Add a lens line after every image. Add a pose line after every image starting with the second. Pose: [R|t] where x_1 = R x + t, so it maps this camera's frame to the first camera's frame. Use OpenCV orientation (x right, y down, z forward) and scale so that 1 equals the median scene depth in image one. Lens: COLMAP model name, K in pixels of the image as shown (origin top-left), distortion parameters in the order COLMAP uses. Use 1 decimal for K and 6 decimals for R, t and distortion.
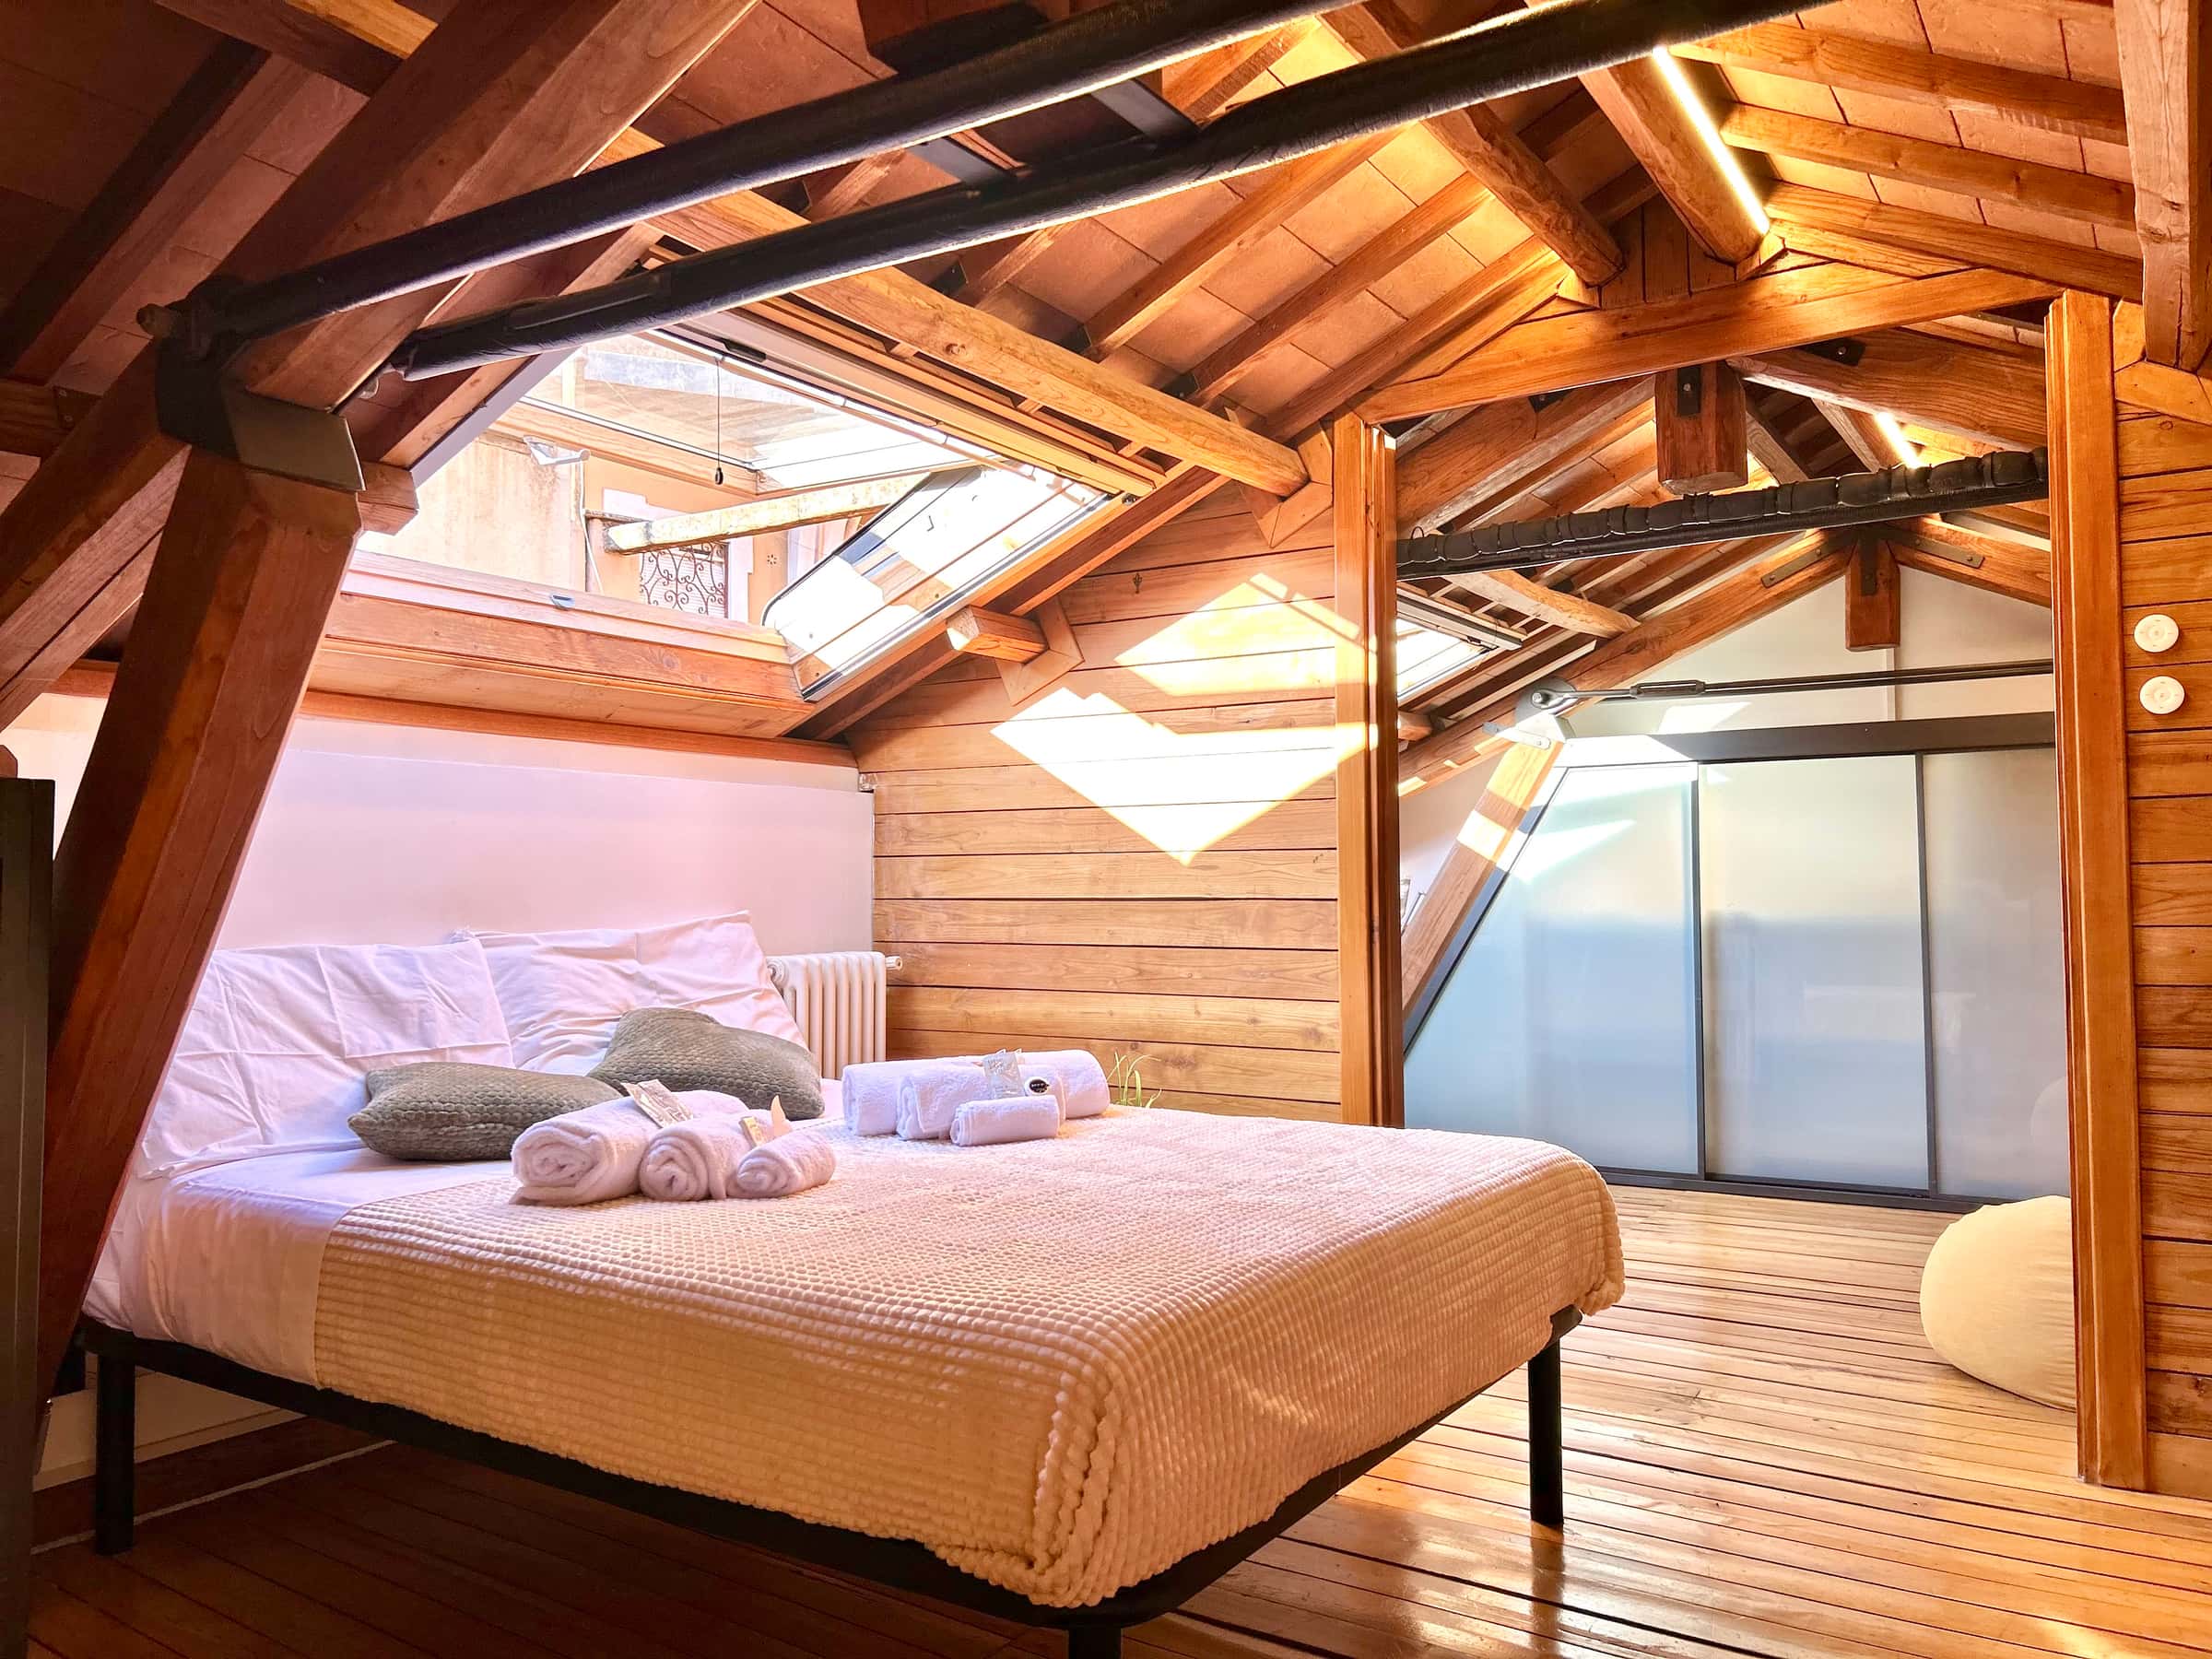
lens RADIAL K [[1659.4, 0, 1086.7], [0, 1659.4, 827.5], [0, 0, 1]] dist [0.031895, -0.006441]
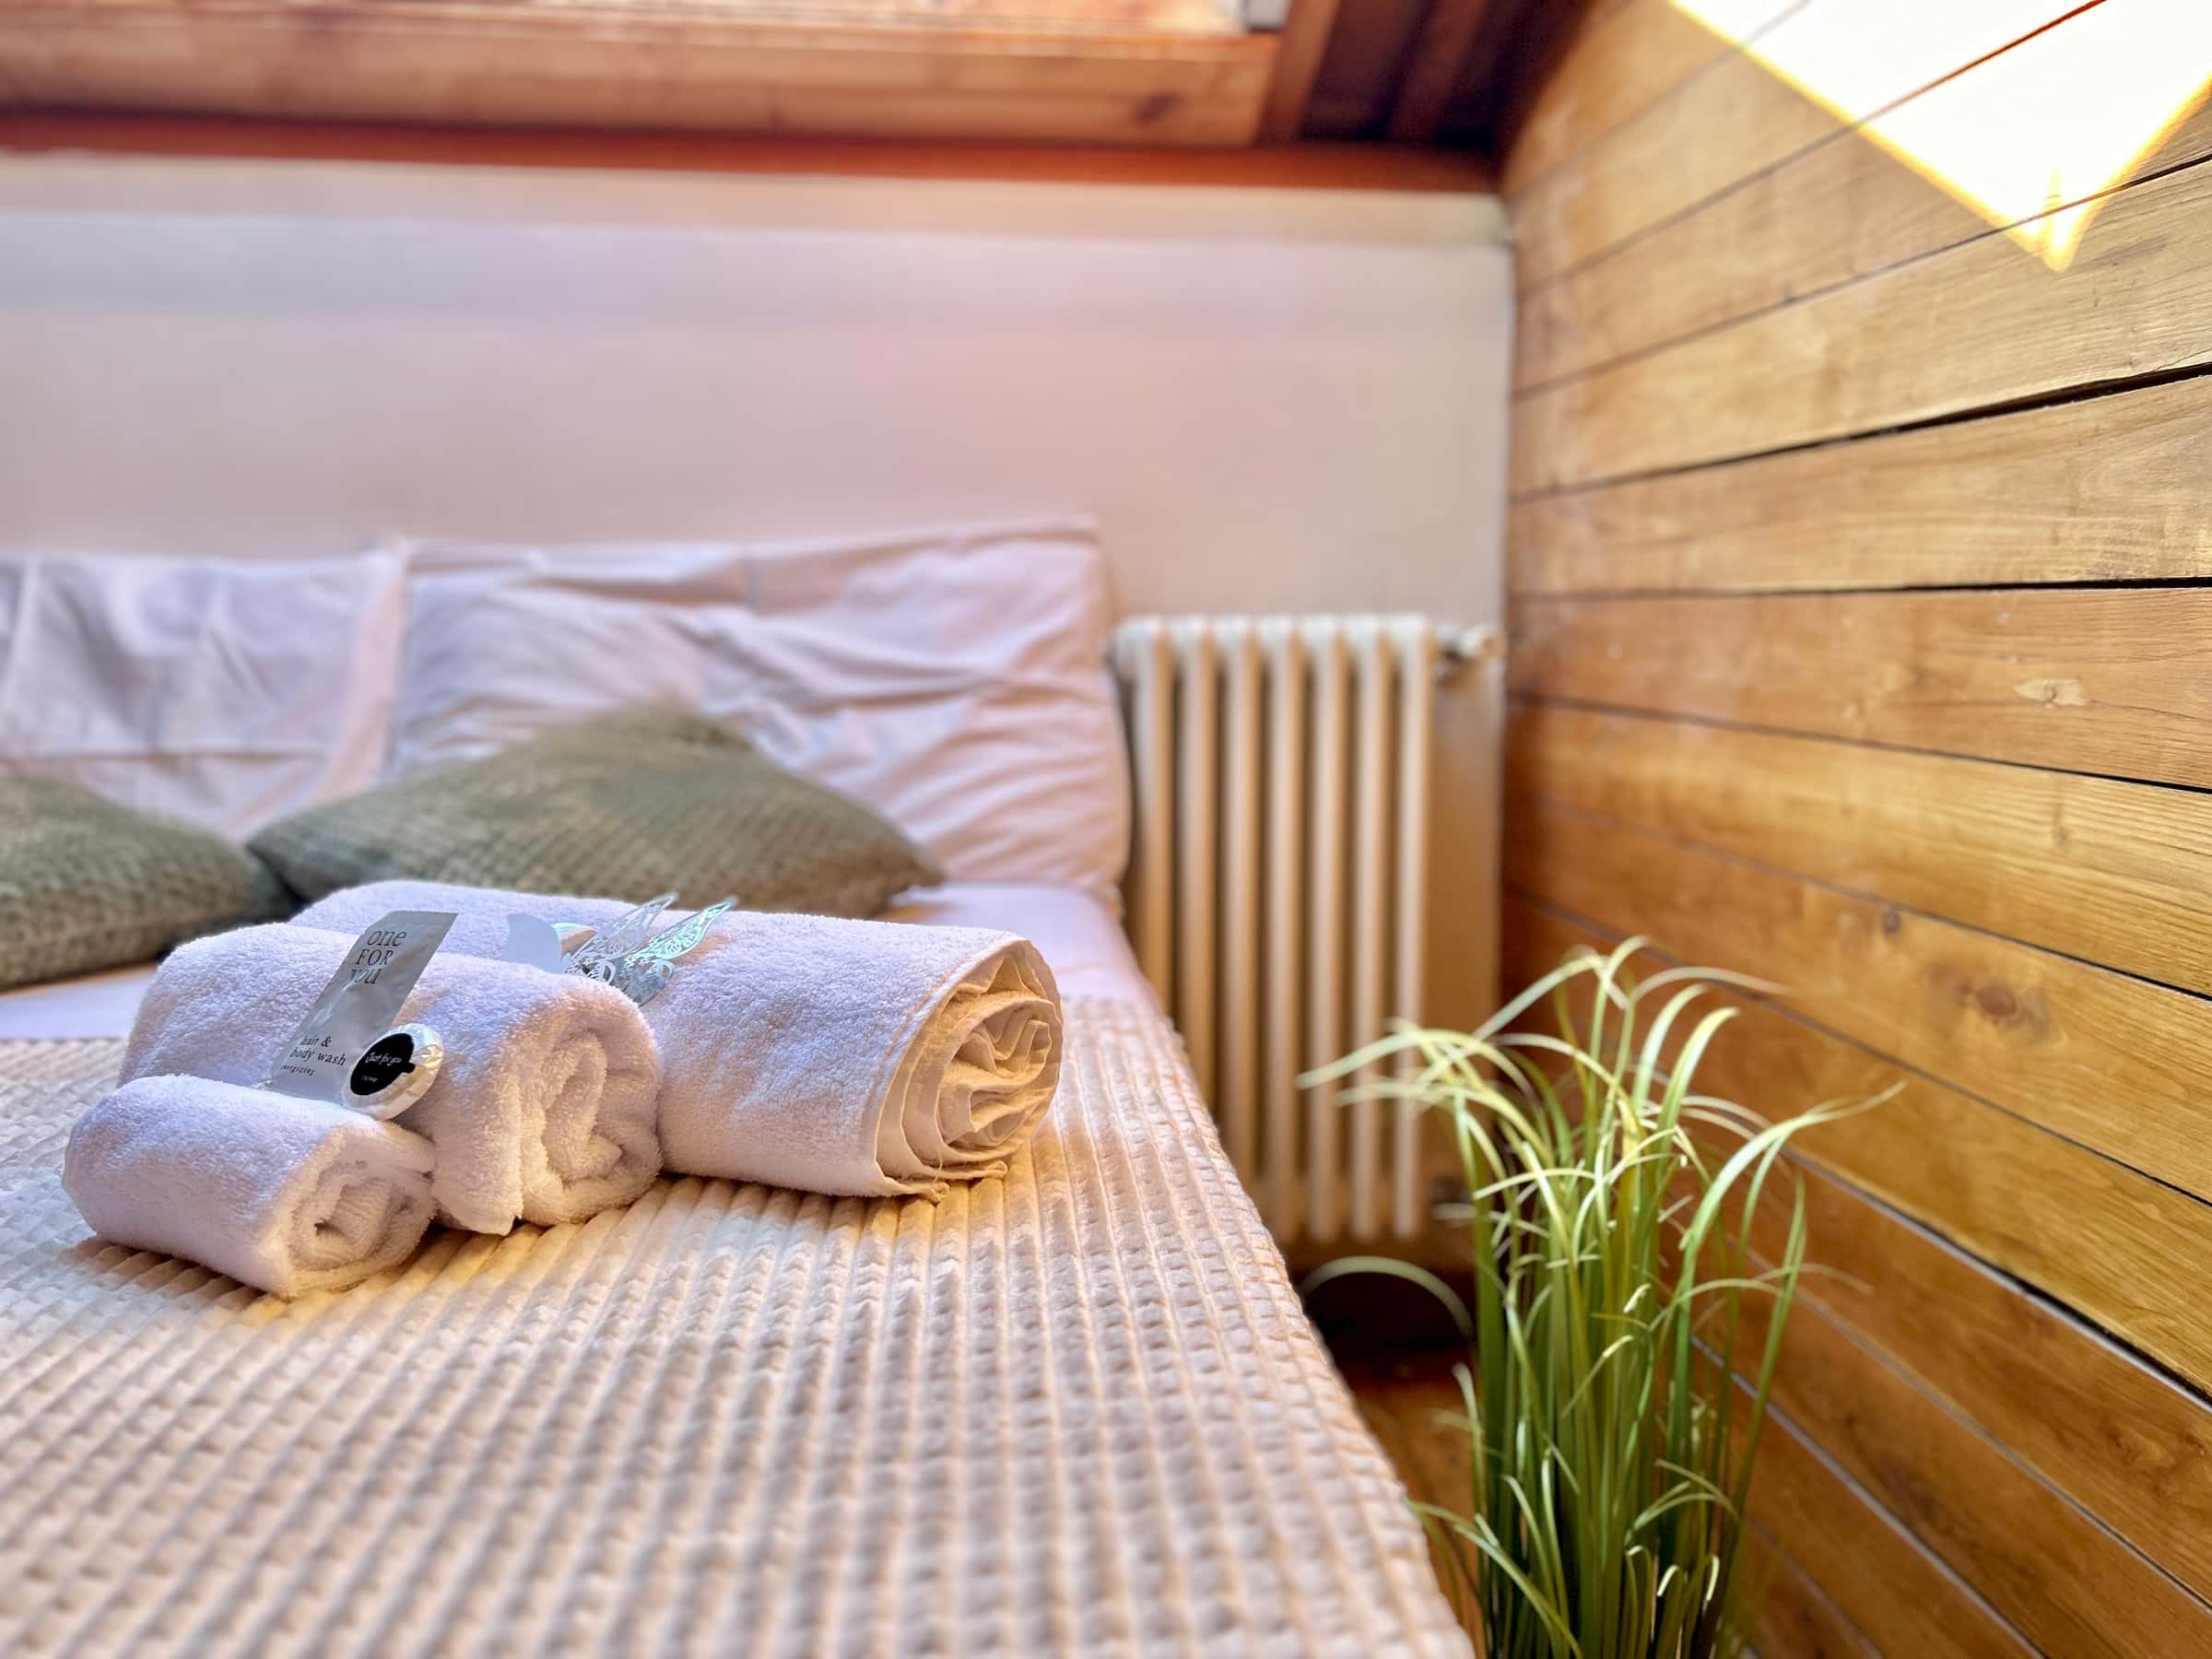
lens RADIAL K [[1659.4, 0, 1104.6], [0, 1659.4, 841.2], [0, 0, 1]] dist [0.031895, -0.006441]
pose [[0.606391, 0.112904, -0.787111, 0.201041], [0.027856, 0.986245, 0.162928, 0.070692], [0.794679, -0.120724, 0.594905, 0.786701]]
